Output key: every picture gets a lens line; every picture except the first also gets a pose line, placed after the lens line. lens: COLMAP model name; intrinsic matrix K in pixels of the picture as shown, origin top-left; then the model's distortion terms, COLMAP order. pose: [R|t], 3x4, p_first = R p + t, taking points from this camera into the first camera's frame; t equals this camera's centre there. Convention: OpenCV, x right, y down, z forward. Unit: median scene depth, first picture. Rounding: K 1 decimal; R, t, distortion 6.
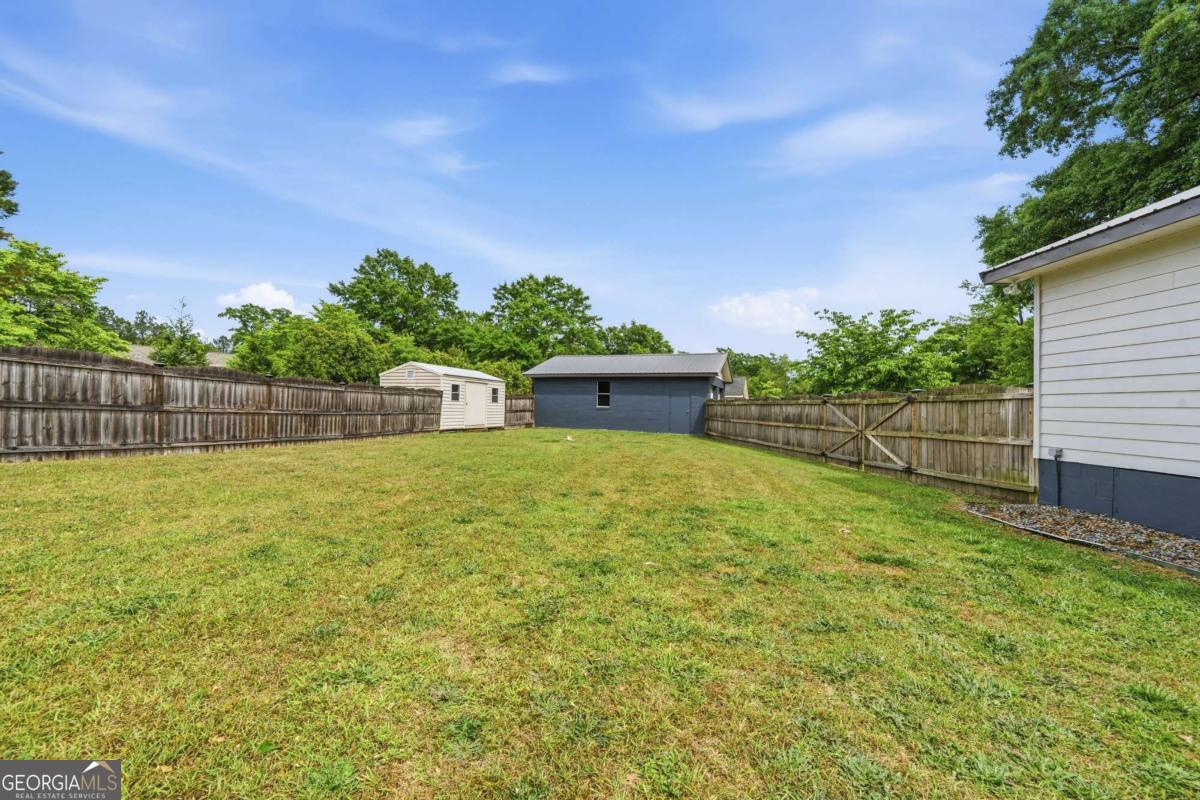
lens RADIAL K [[492.3, 0, 597.3], [0, 492.3, 400.7], [0, 0, 1]] dist [-0.000841, -0.000004]
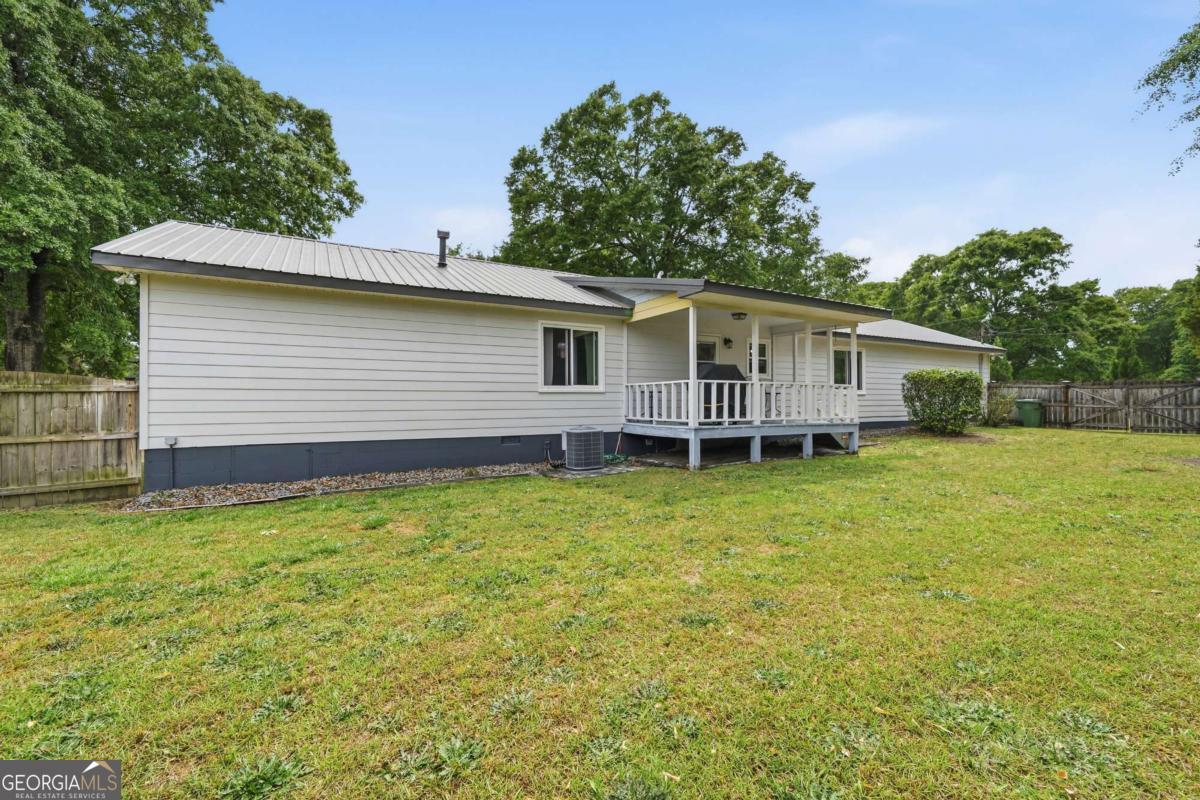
lens RADIAL K [[492.3, 0, 597.3], [0, 492.3, 400.7], [0, 0, 1]] dist [-0.000841, -0.000004]
pose [[-0.514877, -0.009506, 0.857211, -0.451738], [-0.012388, 0.999917, 0.003648, -0.000895], [-0.857174, -0.008741, -0.514952, 0.663982]]
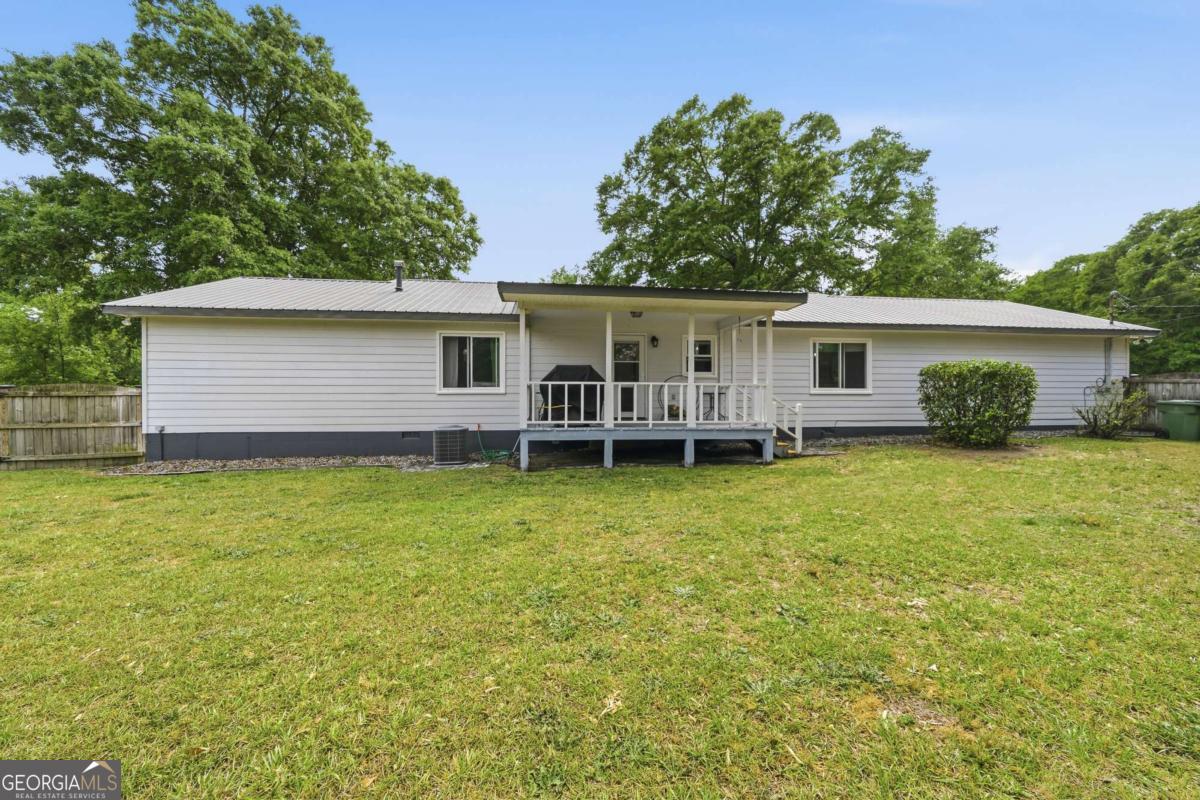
lens RADIAL K [[428.2, 0, 600.0], [0, 428.2, 400.0], [0, 0, 1]] dist [-0.003649, -0.000192]
pose [[-0.149438, -0.017259, 0.988620, -0.612629], [-0.011294, 0.999812, 0.015747, -0.025048], [-0.988707, -0.008812, -0.149605, -0.210081]]
